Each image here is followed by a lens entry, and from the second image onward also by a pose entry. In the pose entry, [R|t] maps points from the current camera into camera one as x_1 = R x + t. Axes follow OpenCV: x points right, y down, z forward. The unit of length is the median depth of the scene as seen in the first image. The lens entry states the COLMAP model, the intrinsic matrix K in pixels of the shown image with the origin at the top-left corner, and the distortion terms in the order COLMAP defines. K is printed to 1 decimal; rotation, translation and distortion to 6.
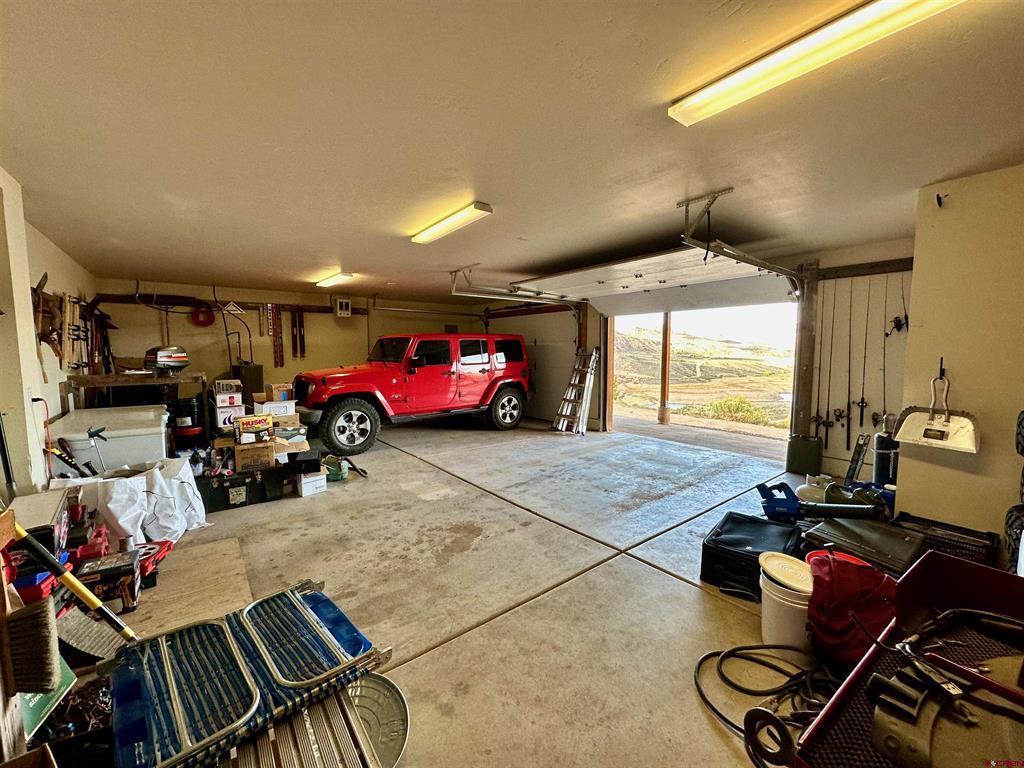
lens RADIAL K [[409.0, 0, 513.9], [0, 409.0, 382.2], [0, 0, 1]] dist [-0.004988, 0.001434]
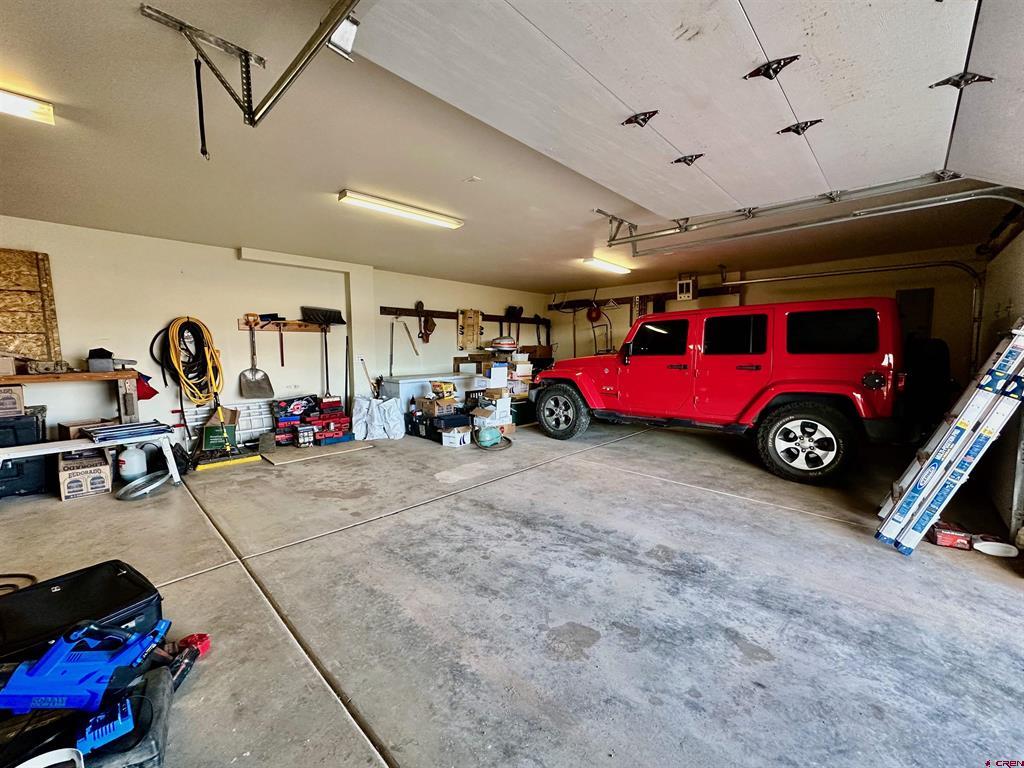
lens RADIAL K [[409.0, 0, 508.5], [0, 409.0, 384.4], [0, 0, 1]] dist [-0.004988, 0.001434]
pose [[0.126595, 0.087761, -0.988065, 0.503378], [-0.073922, 0.994144, 0.078830, -0.025471], [0.989196, 0.063060, 0.132341, 0.621959]]
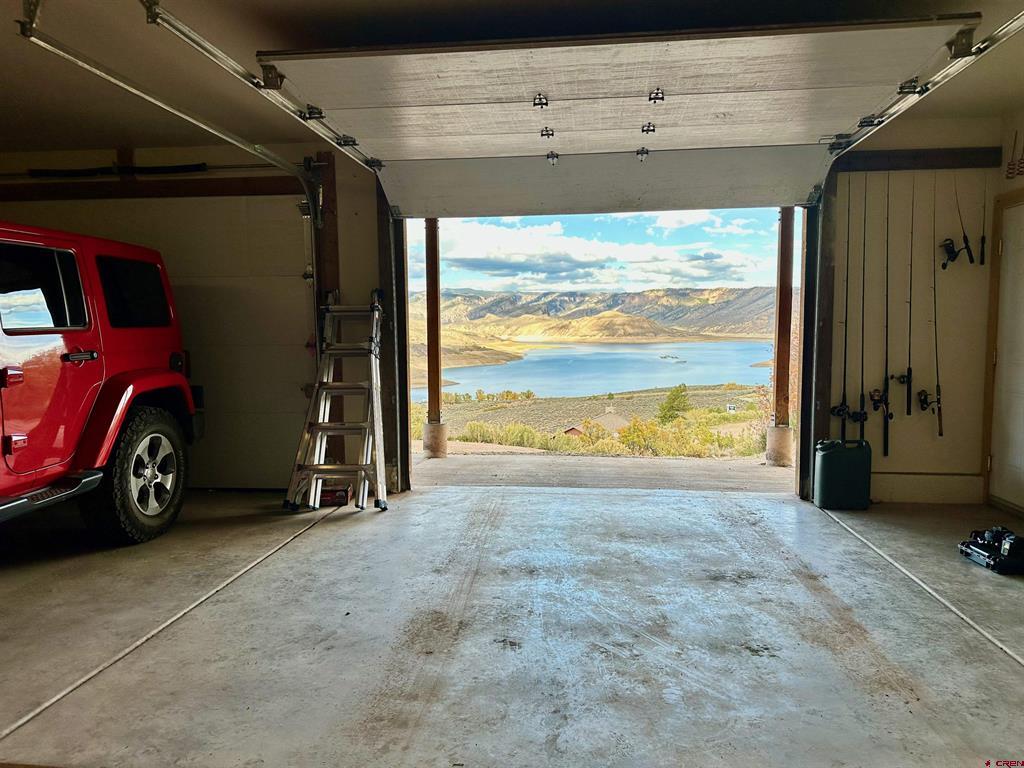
lens RADIAL K [[711.2, 0, 507.0], [0, 711.2, 385.9], [0, 0, 1]] dist [0.005604, -0.013663]
pose [[0.706238, -0.061480, 0.705300, -0.233593], [0.061733, 0.997776, 0.025160, 0.000353], [-0.705278, 0.025771, 0.708462, 0.452054]]
